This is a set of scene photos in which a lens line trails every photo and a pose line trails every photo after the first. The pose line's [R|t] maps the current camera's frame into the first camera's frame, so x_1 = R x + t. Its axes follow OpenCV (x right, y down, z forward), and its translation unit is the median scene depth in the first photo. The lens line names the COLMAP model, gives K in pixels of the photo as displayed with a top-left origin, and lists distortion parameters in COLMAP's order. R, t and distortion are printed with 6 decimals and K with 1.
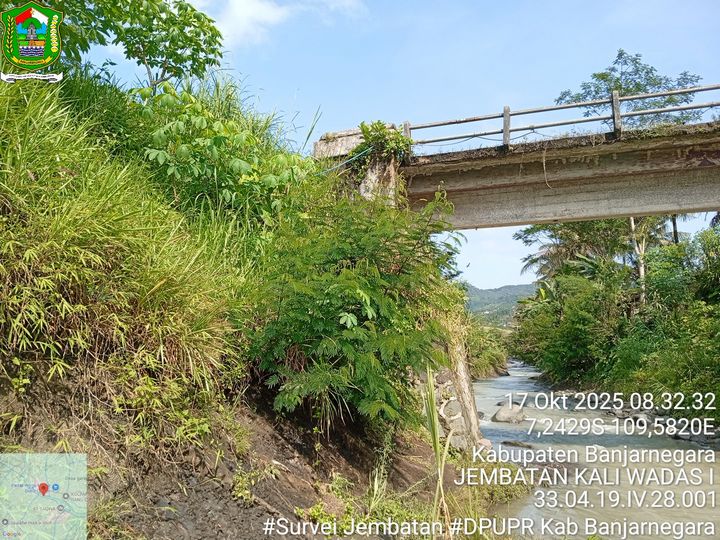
lens RADIAL K [[544.3, 0, 360.2], [0, 544.3, 271.3], [0, 0, 1]] dist [0.086155, -0.174602]
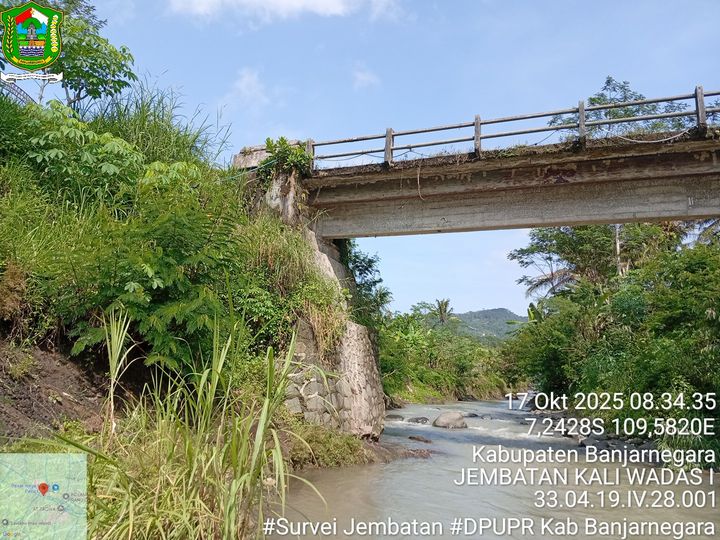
lens RADIAL K [[544.5, 0, 358.0], [0, 544.5, 272.0], [0, 0, 1]] dist [0.107436, -0.222664]
pose [[0.997068, 0.038091, -0.066362, 0.274204], [-0.040421, 0.998600, -0.034128, 0.035899], [0.064969, 0.036710, 0.997212, -0.113734]]
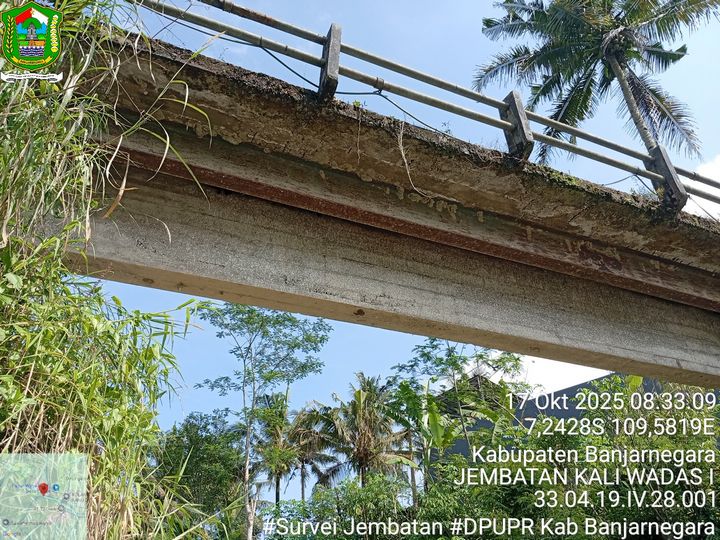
lens RADIAL K [[544.5, 0, 358.0], [0, 544.5, 272.0], [0, 0, 1]] dist [0.107436, -0.222664]
pose [[0.732975, 0.368712, 0.571663, 0.085076], [-0.071505, 0.877471, -0.474270, 0.094578], [-0.676487, 0.306751, 0.669529, 0.703149]]
